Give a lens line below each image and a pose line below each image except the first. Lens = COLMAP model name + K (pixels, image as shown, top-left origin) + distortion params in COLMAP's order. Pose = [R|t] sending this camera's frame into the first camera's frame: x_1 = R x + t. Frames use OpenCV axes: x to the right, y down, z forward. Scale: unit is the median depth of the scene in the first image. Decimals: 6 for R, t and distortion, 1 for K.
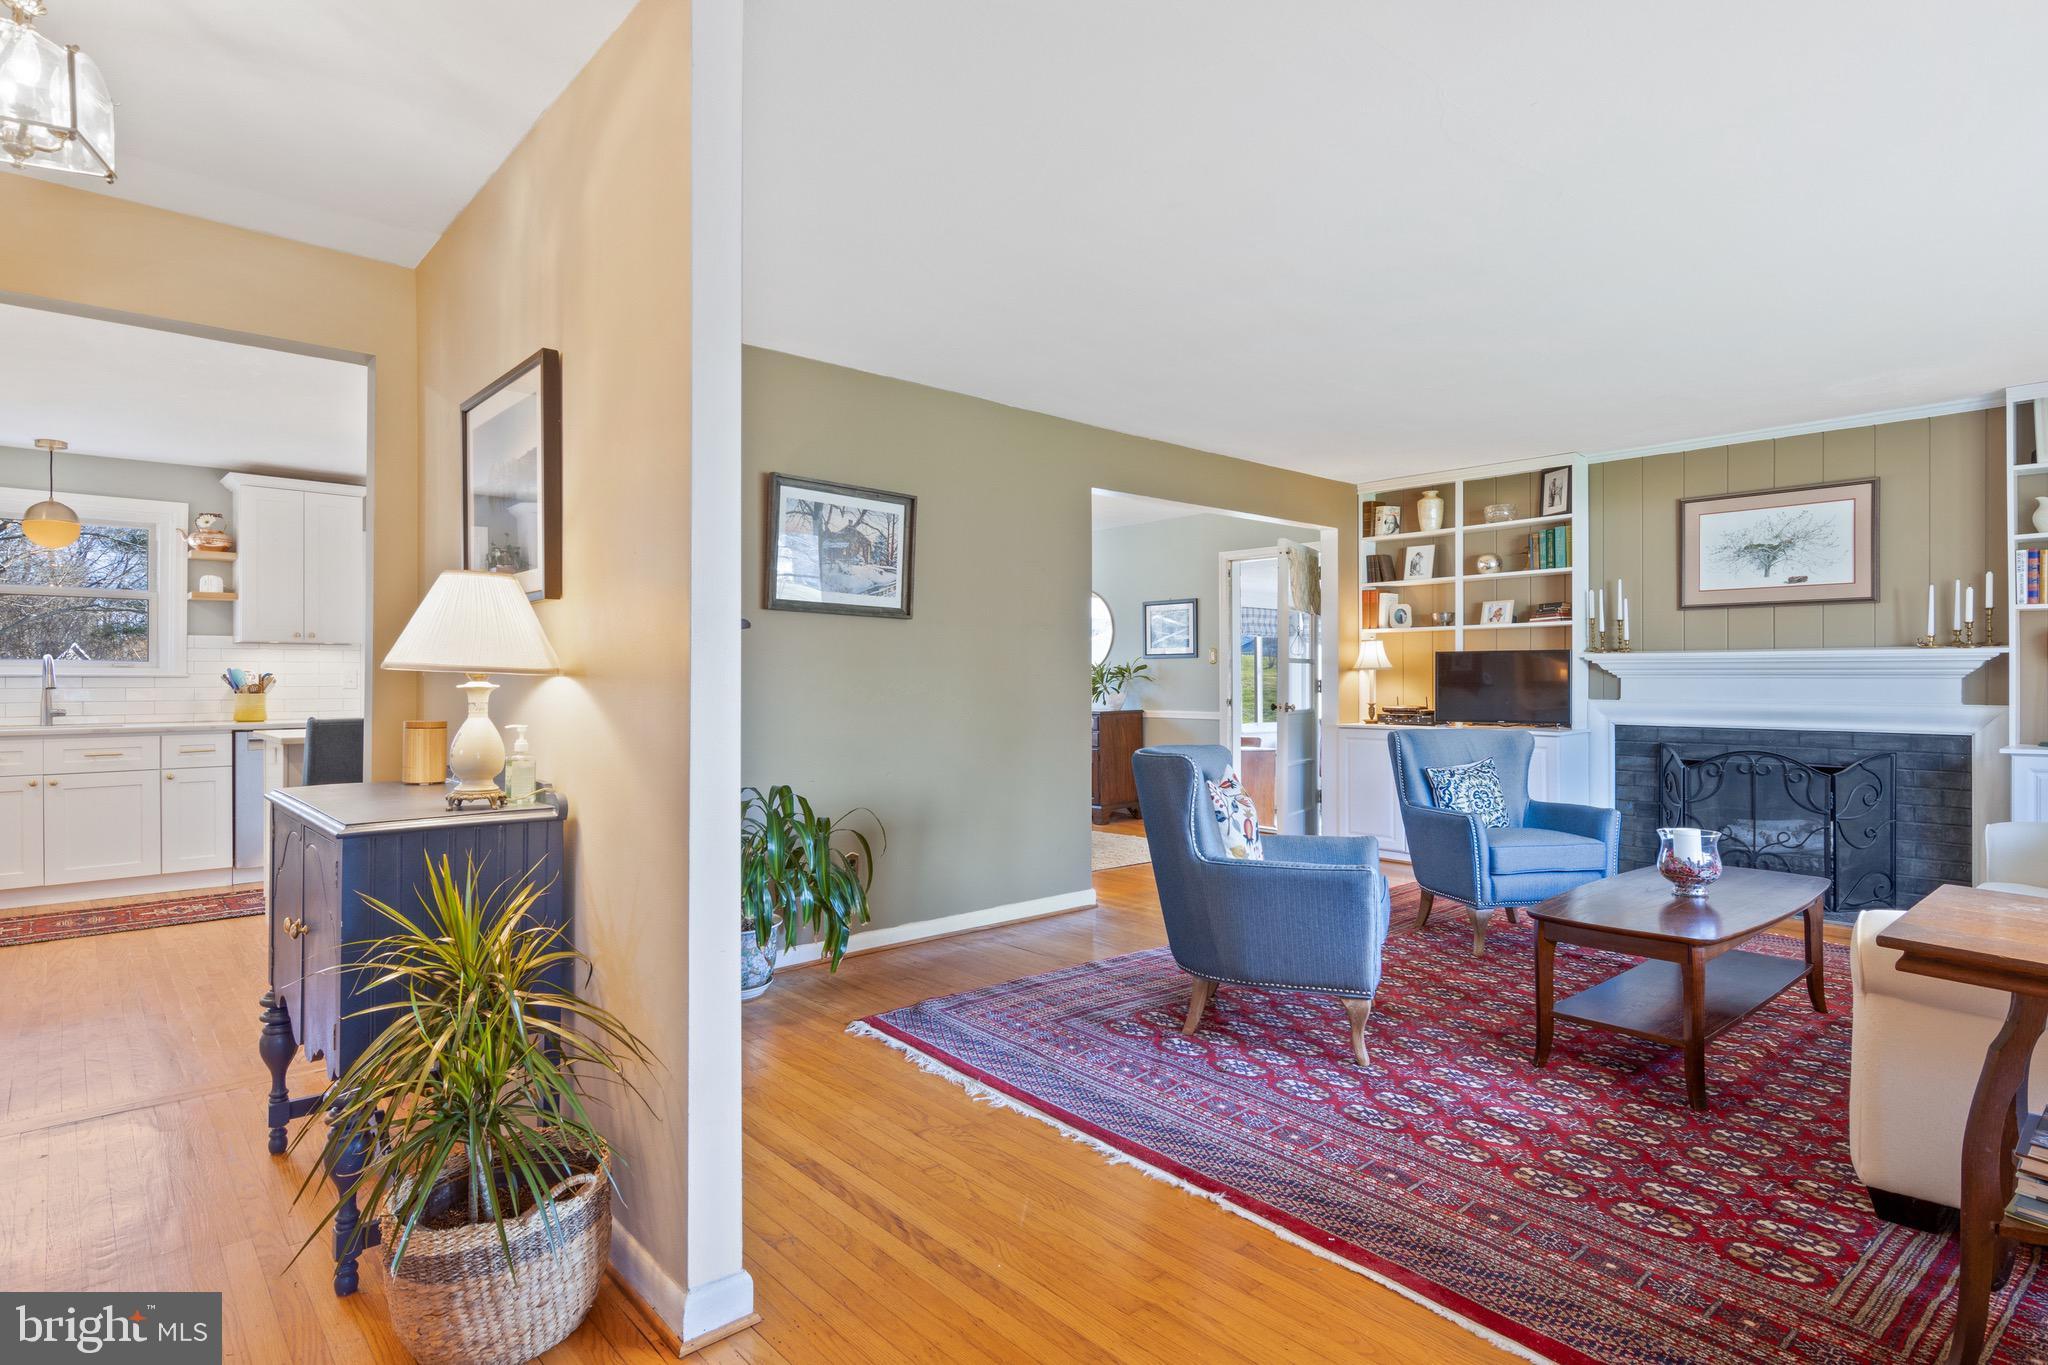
lens RADIAL K [[1053.1, 0, 1028.2], [0, 1053.1, 679.6], [0, 0, 1]] dist [0.016647, -0.005099]
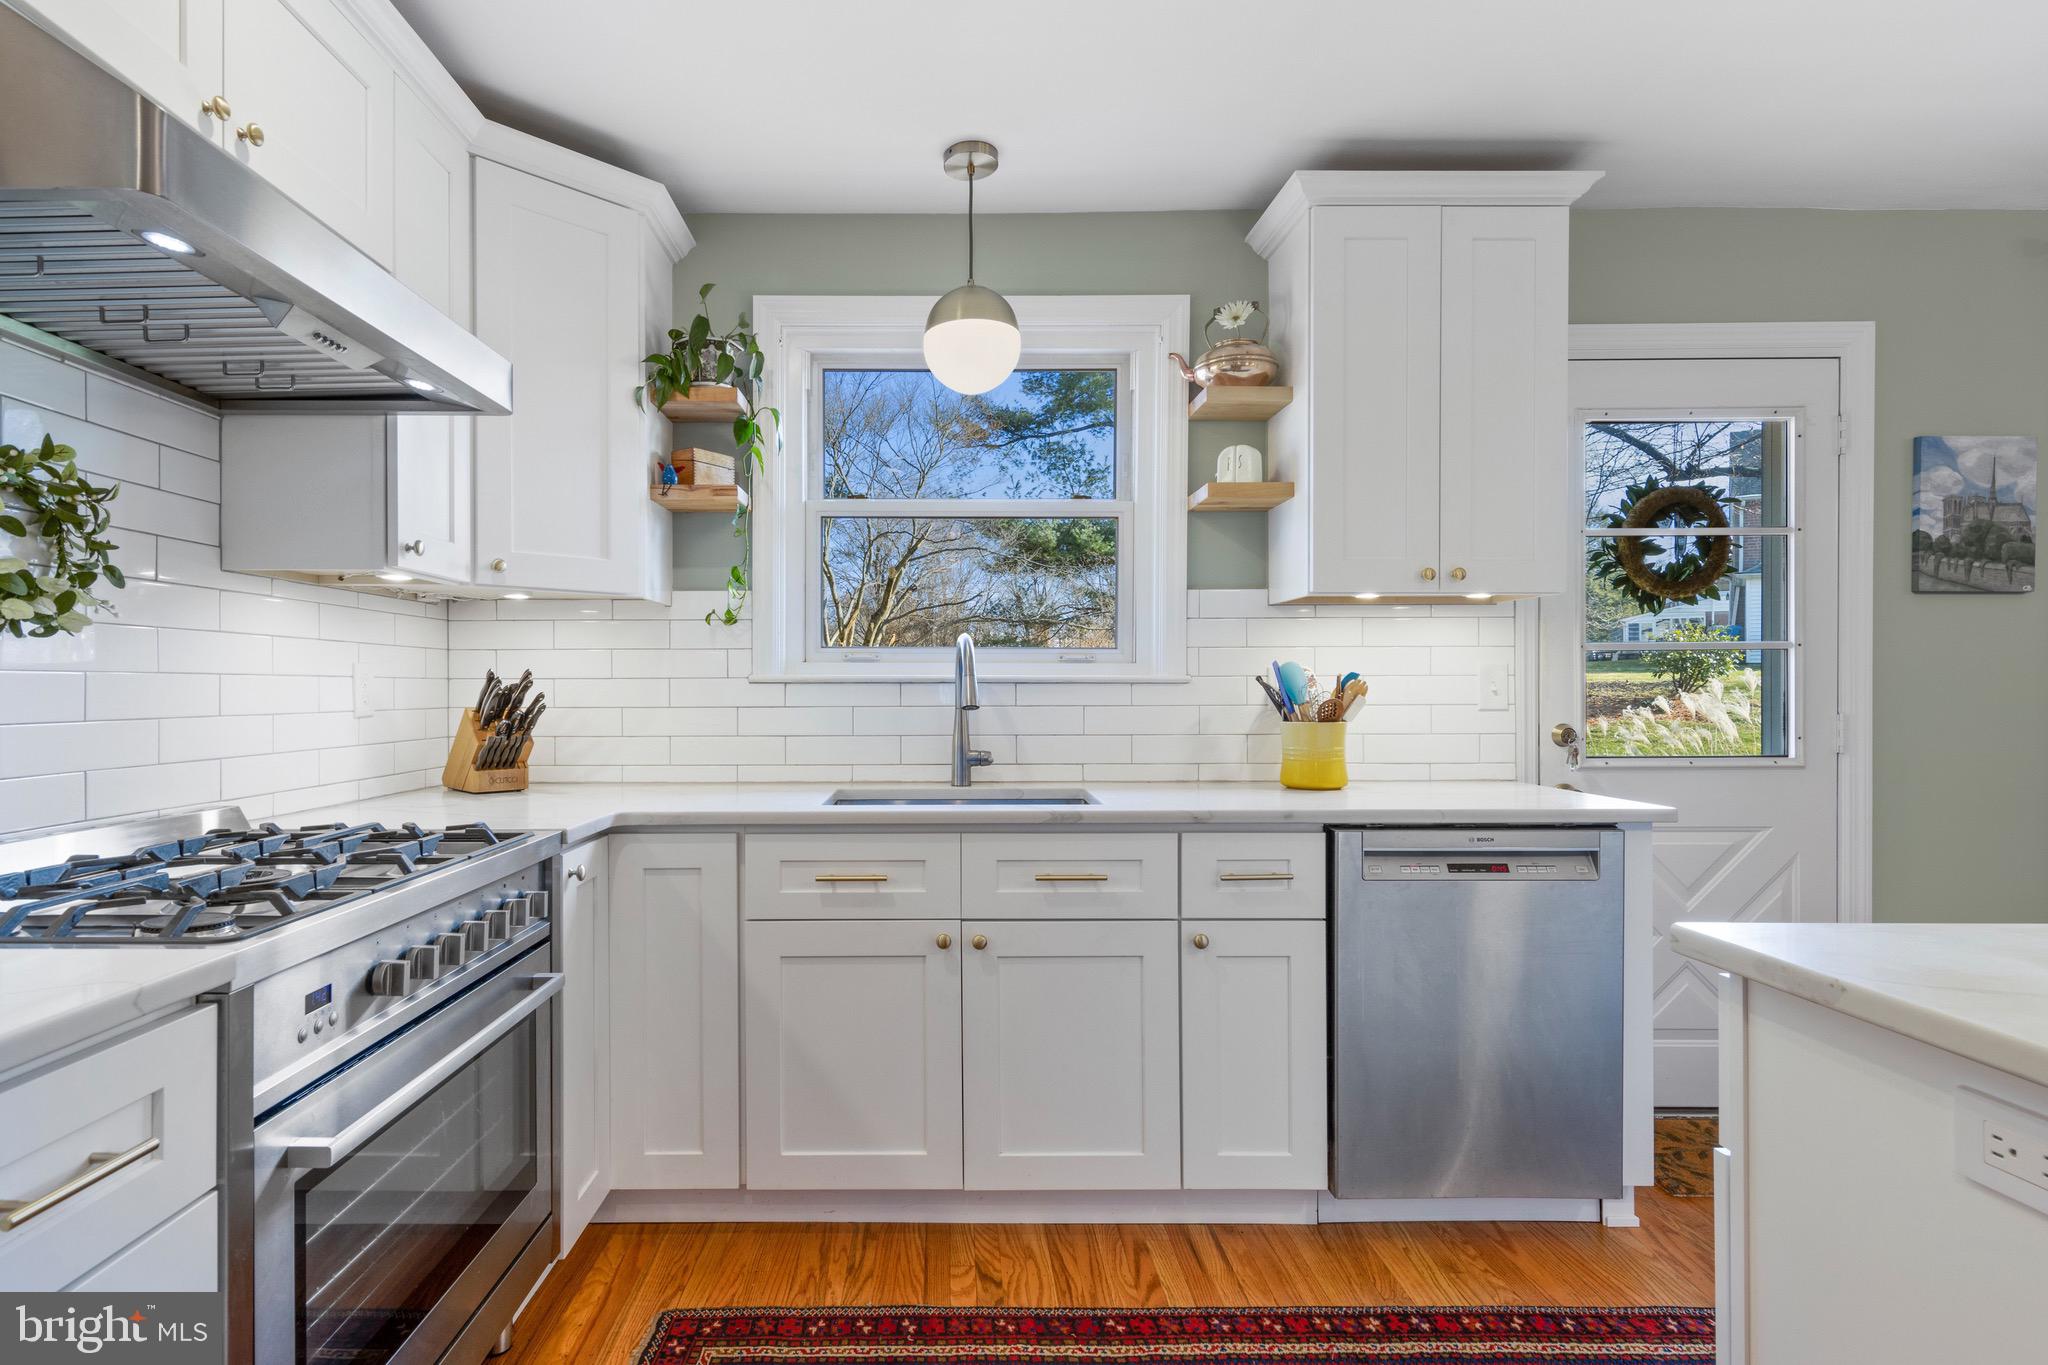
lens RADIAL K [[1053.1, 0, 947.4], [0, 1053.1, 702.1], [0, 0, 1]] dist [0.016647, -0.005099]
pose [[0.741067, 0.009289, -0.671367, -0.607718], [0.000420, 0.999898, 0.014299, -0.000590], [0.671431, -0.010878, 0.740987, 0.643577]]
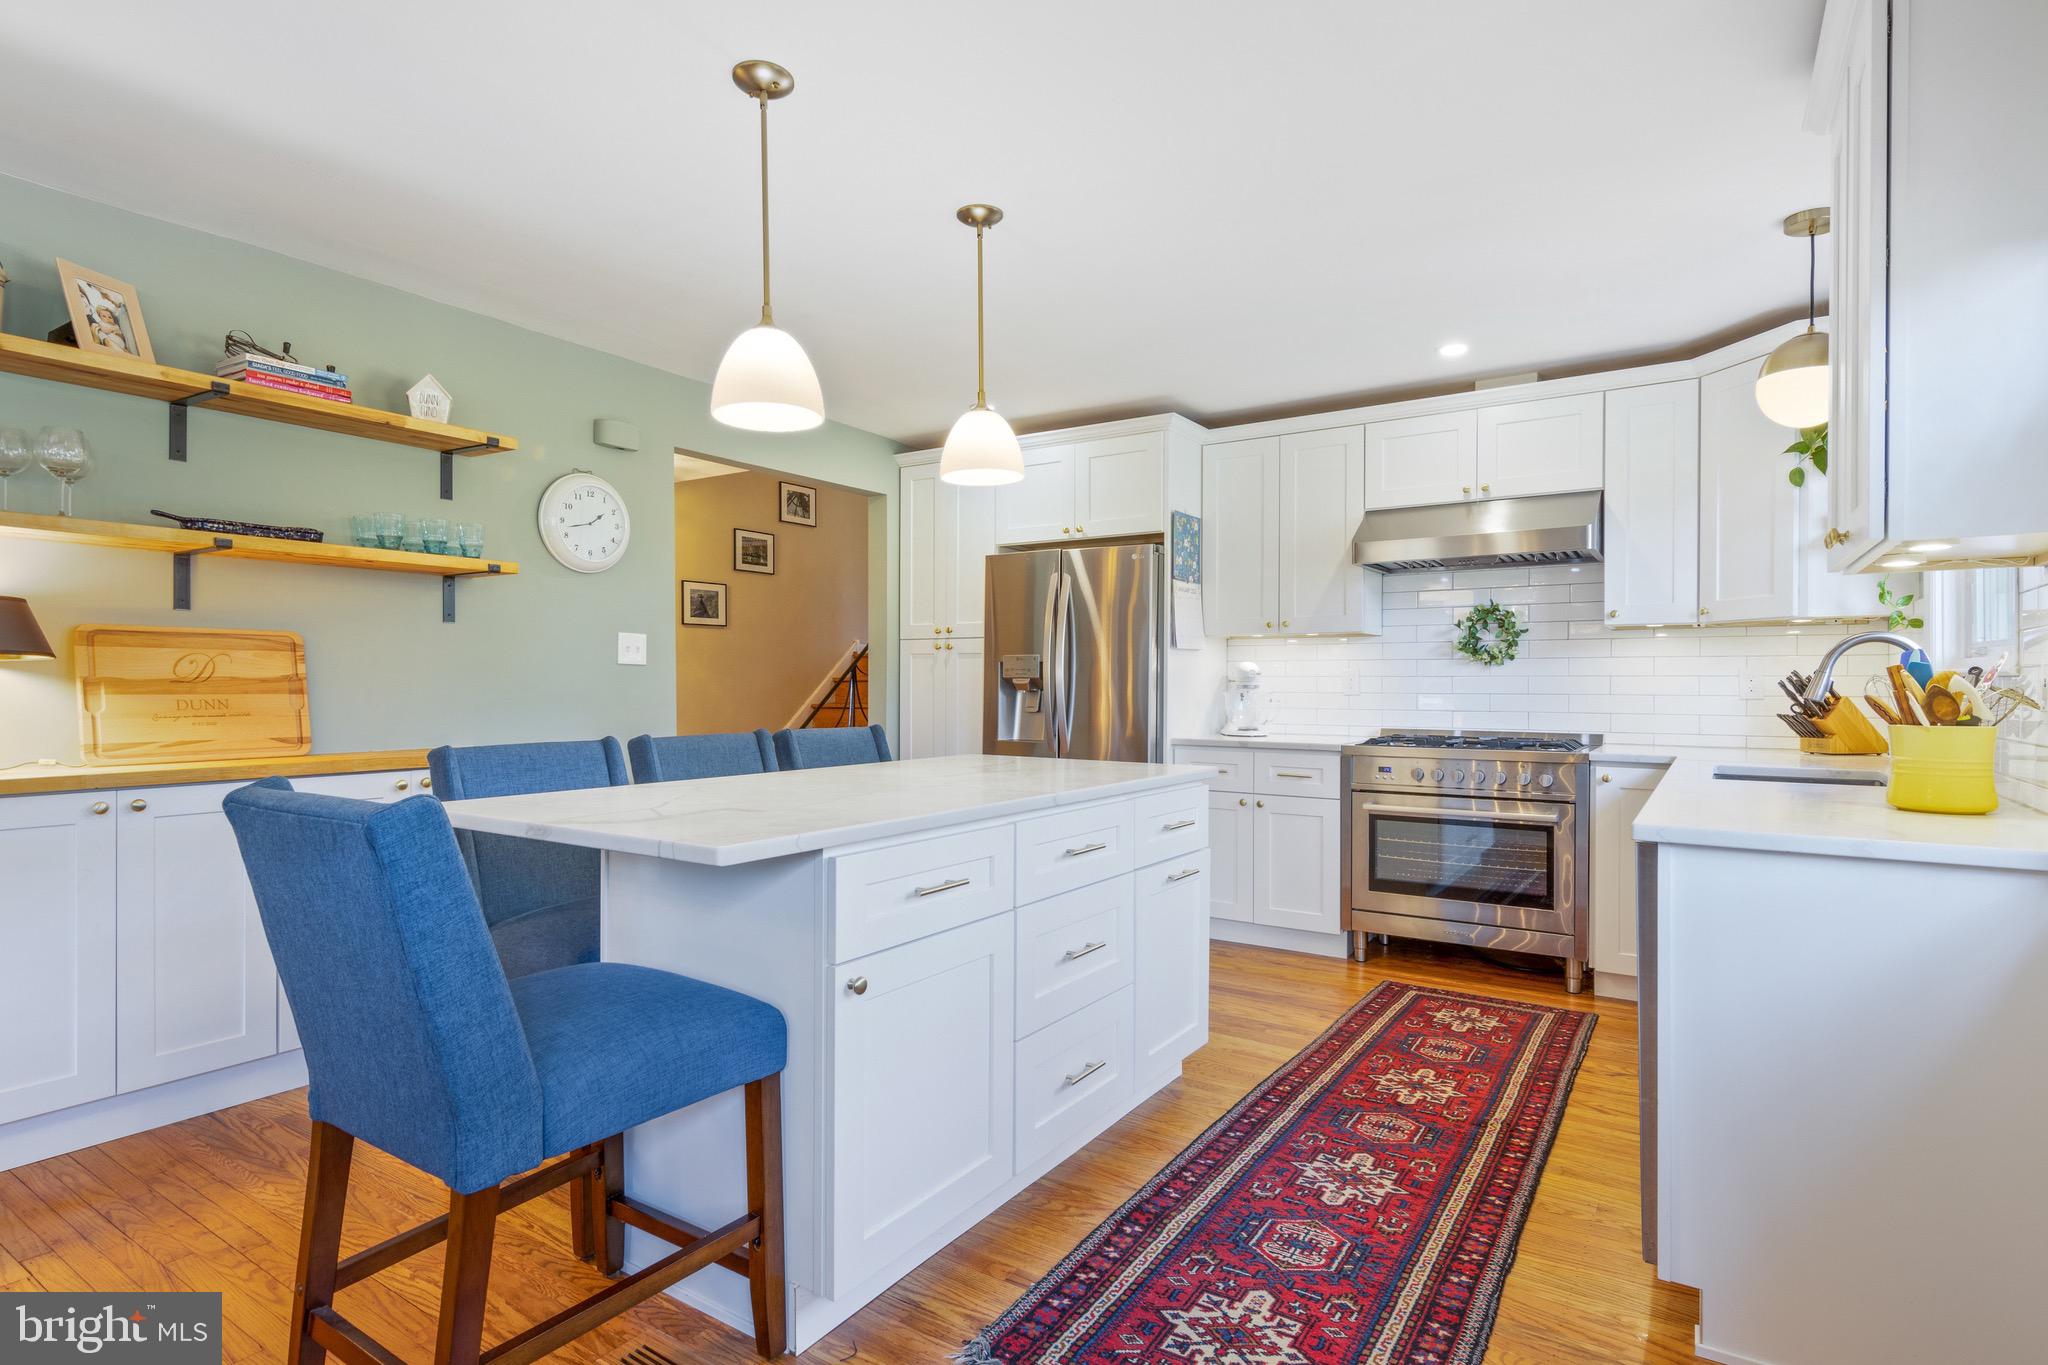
lens RADIAL K [[1053.1, 0, 1029.4], [0, 1053.1, 687.3], [0, 0, 1]] dist [0.016647, -0.005099]
pose [[-0.967335, 0.002149, -0.253492, -0.412376], [0.001205, 0.999992, 0.003878, 0.000139], [0.253498, 0.003445, -0.967330, 1.353545]]
